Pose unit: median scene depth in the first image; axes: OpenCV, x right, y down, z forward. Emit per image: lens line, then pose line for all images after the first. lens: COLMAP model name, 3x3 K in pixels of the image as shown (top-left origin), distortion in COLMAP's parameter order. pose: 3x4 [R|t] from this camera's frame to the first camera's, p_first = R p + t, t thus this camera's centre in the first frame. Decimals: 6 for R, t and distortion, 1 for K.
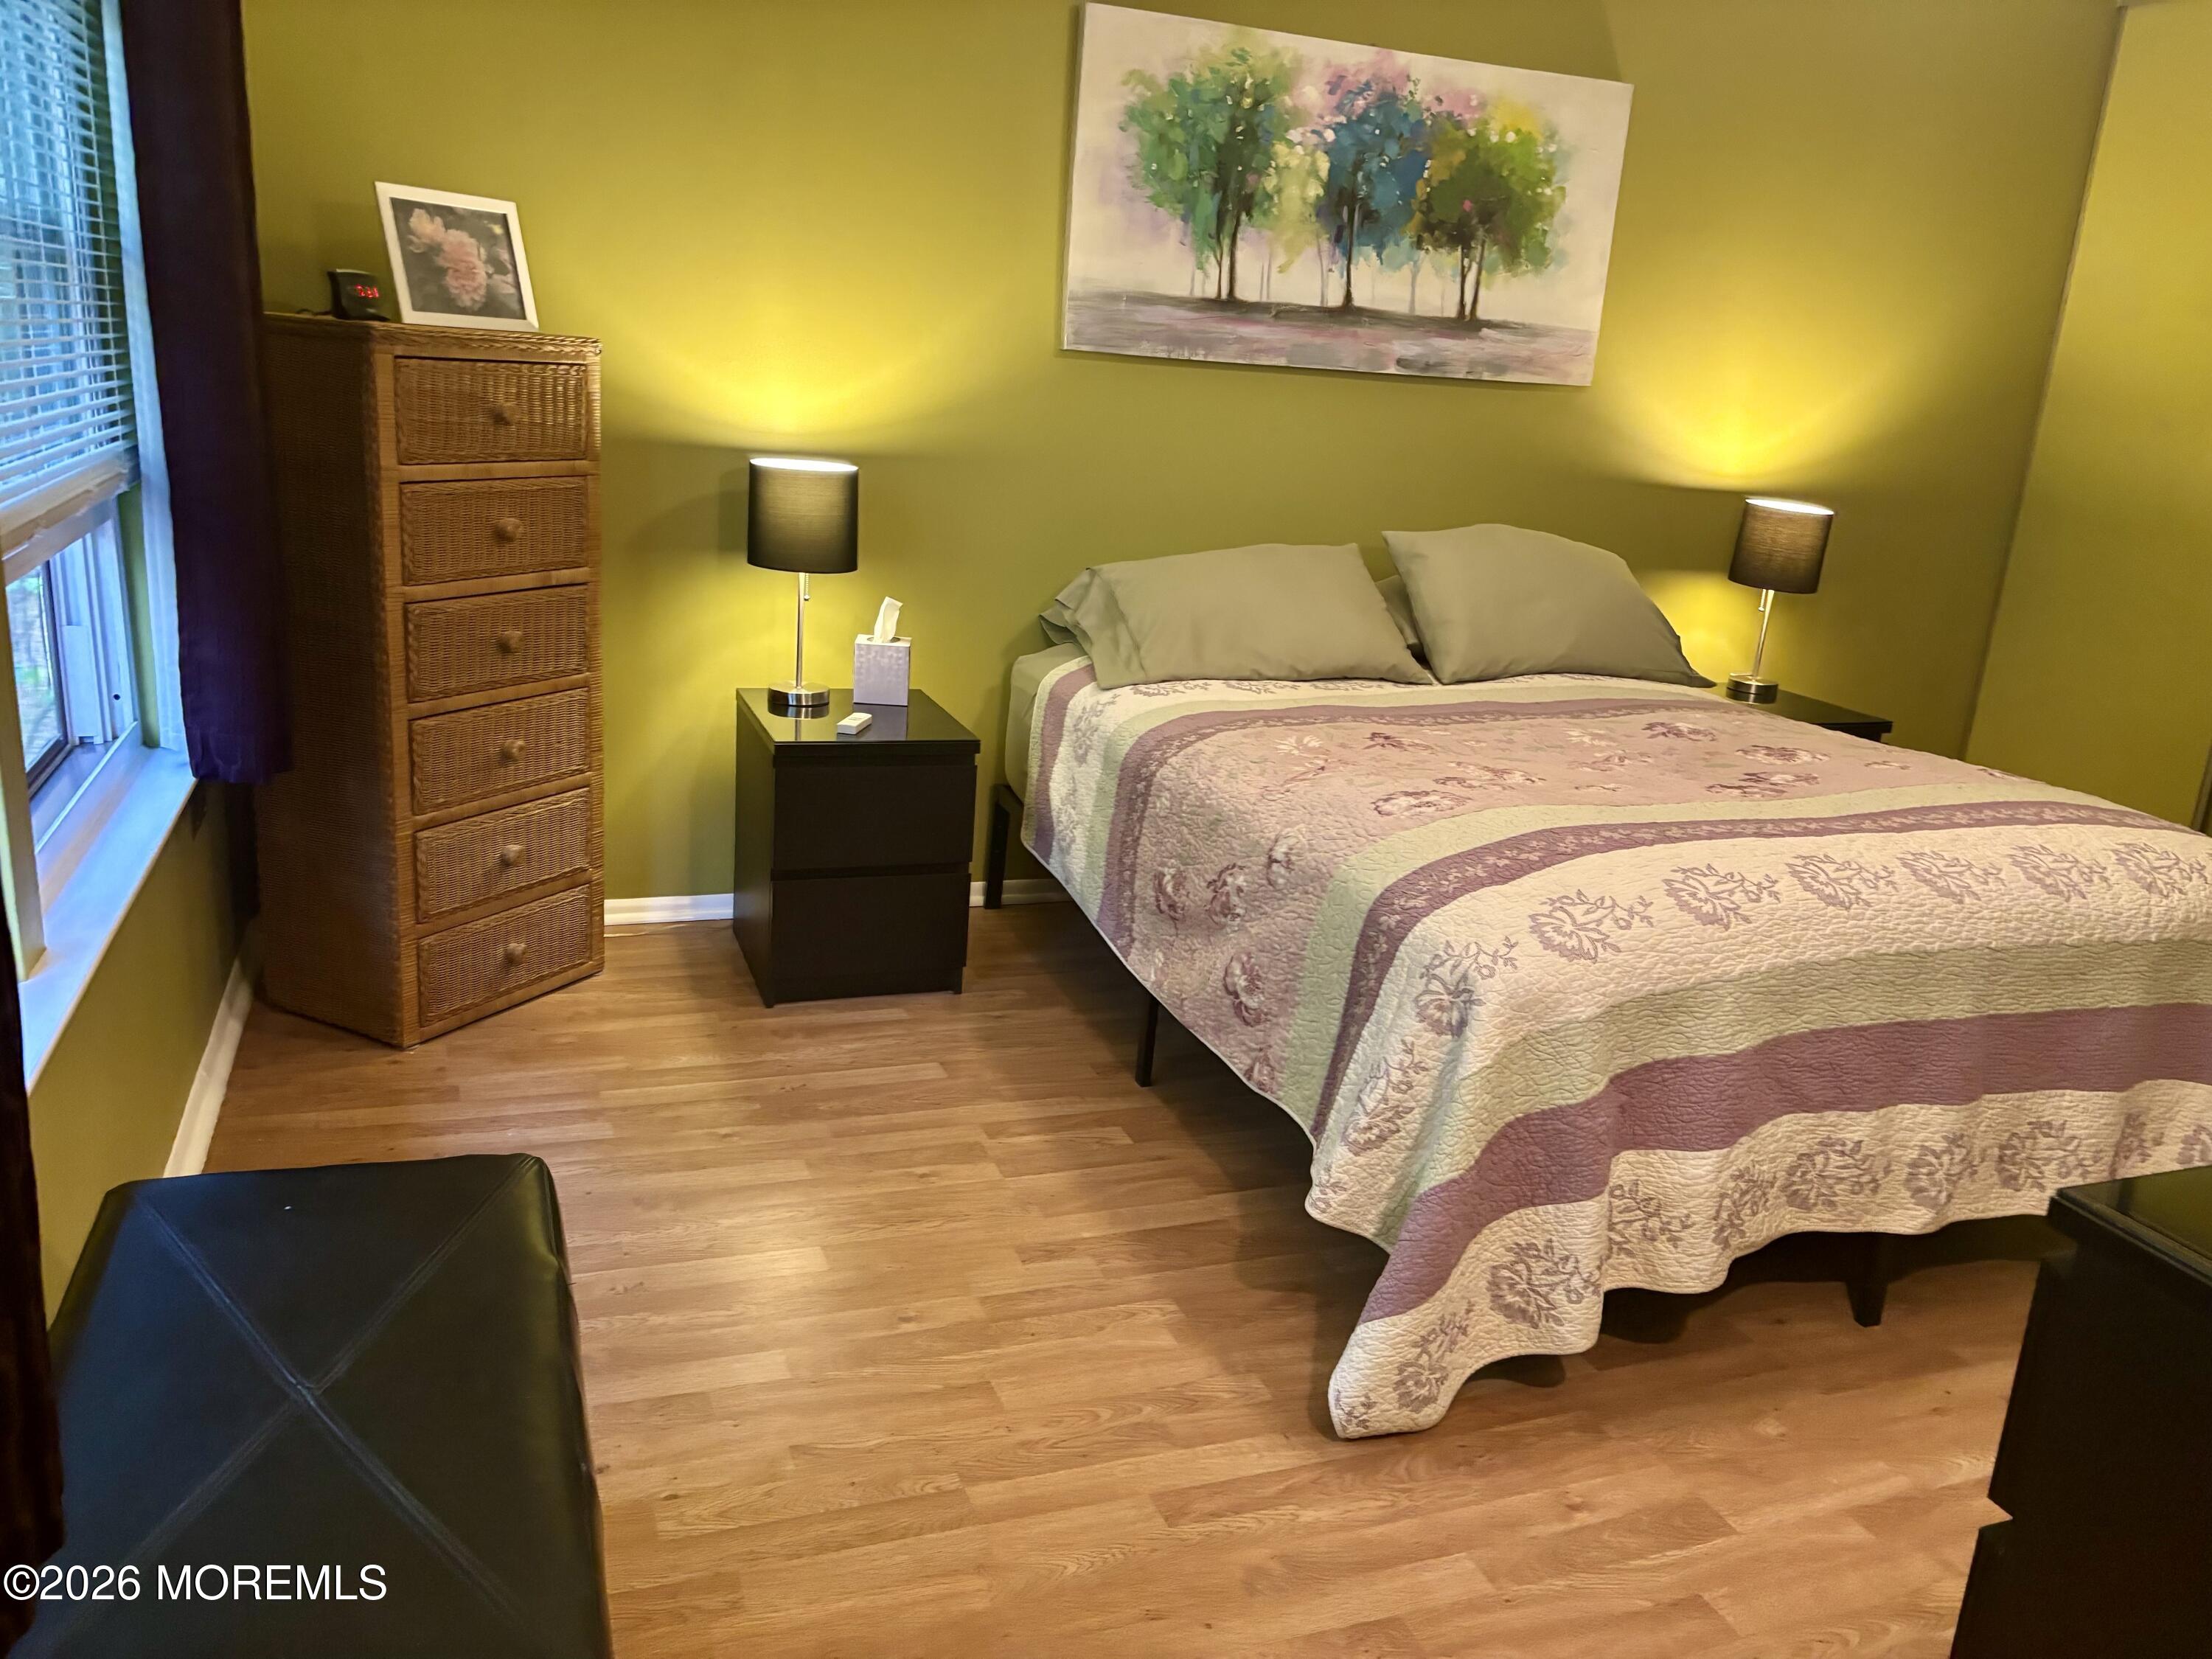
lens RADIAL K [[1685.5, 0, 1106.0], [0, 1685.5, 829.5], [0, 0, 1]] dist [0.015661, 0.042642]
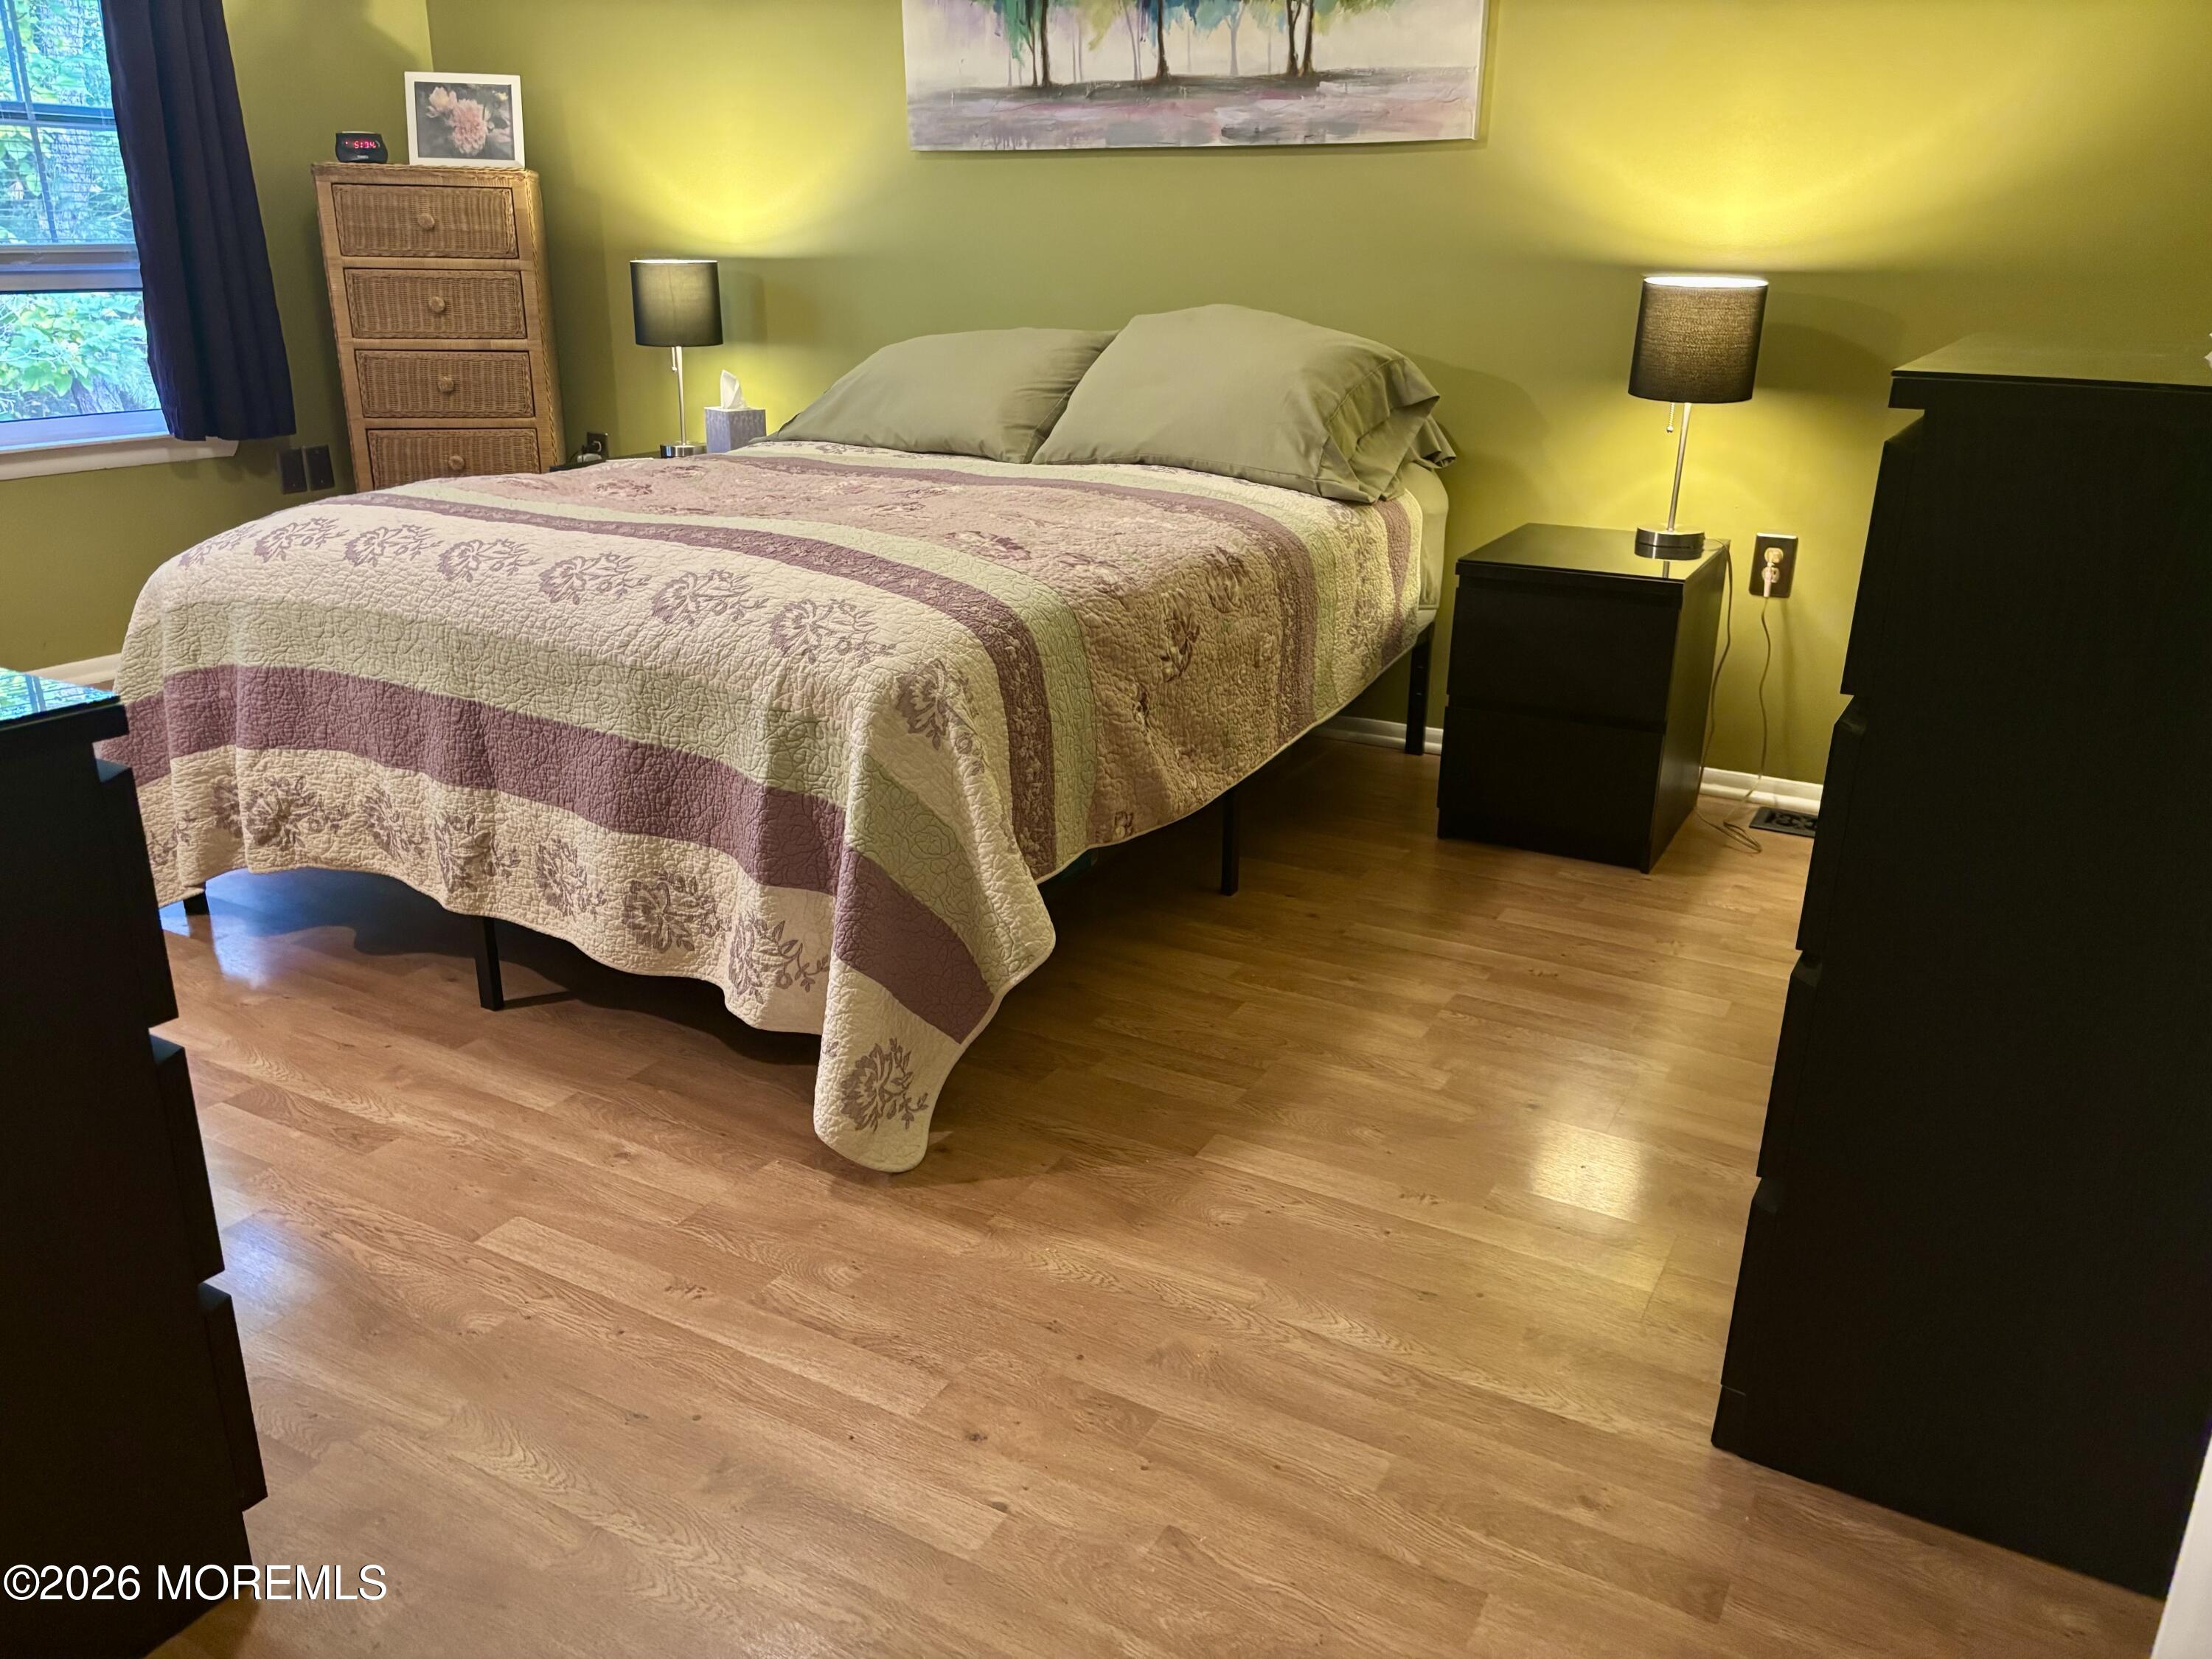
lens RADIAL K [[1685.5, 0, 1106.0], [0, 1685.5, 829.5], [0, 0, 1]] dist [0.015661, 0.042642]
pose [[0.627464, 0.195228, -0.753774, 0.940644], [-0.178396, 0.978352, 0.104892, 0.008068], [0.757934, 0.068654, 0.648709, 0.402276]]
